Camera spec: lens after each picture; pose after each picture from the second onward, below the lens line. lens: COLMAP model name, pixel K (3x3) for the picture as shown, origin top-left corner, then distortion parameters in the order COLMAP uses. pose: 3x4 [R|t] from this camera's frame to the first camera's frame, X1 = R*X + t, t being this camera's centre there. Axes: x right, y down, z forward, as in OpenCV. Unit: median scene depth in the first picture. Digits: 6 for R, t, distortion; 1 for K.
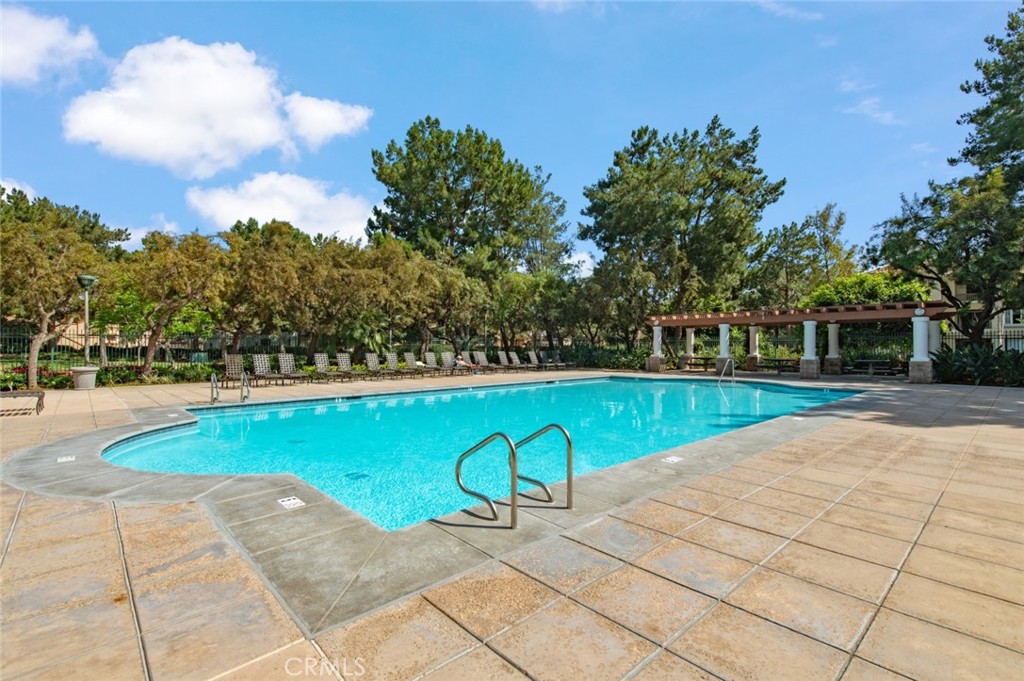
lens RADIAL K [[473.9, 0, 514.6], [0, 473.9, 342.9], [0, 0, 1]] dist [0.000501, 0.000016]
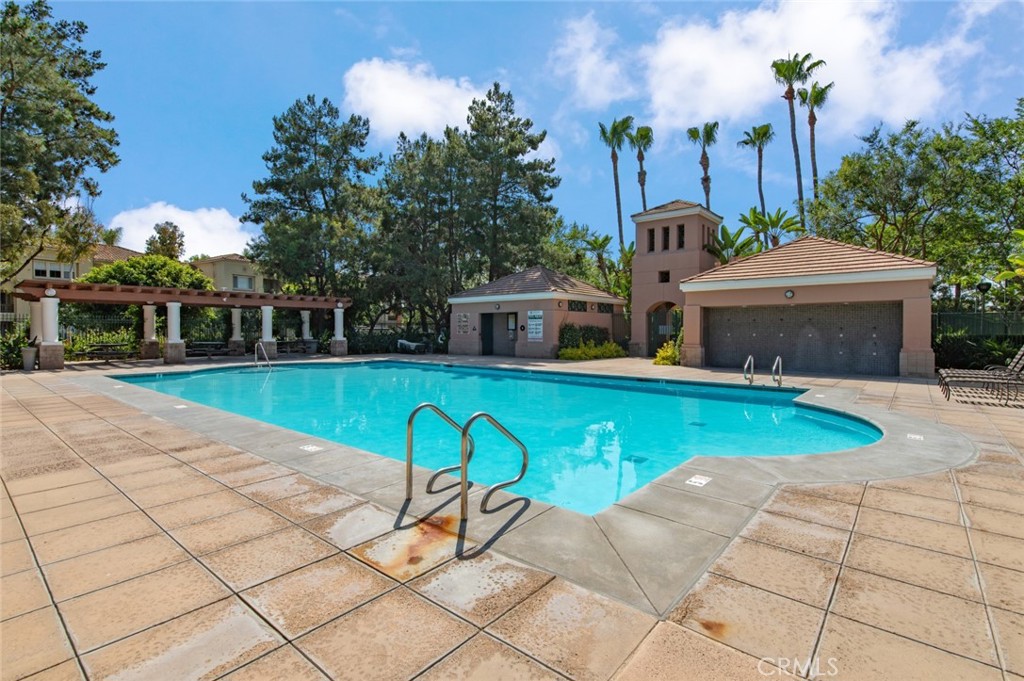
lens RADIAL K [[473.9, 0, 514.8], [0, 473.9, 335.1], [0, 0, 1]] dist [0.000501, 0.000016]
pose [[-0.133489, -0.012429, 0.990972, -0.509568], [-0.008730, 0.999897, 0.011365, 0.002572], [-0.991012, -0.007134, -0.133583, 0.552454]]
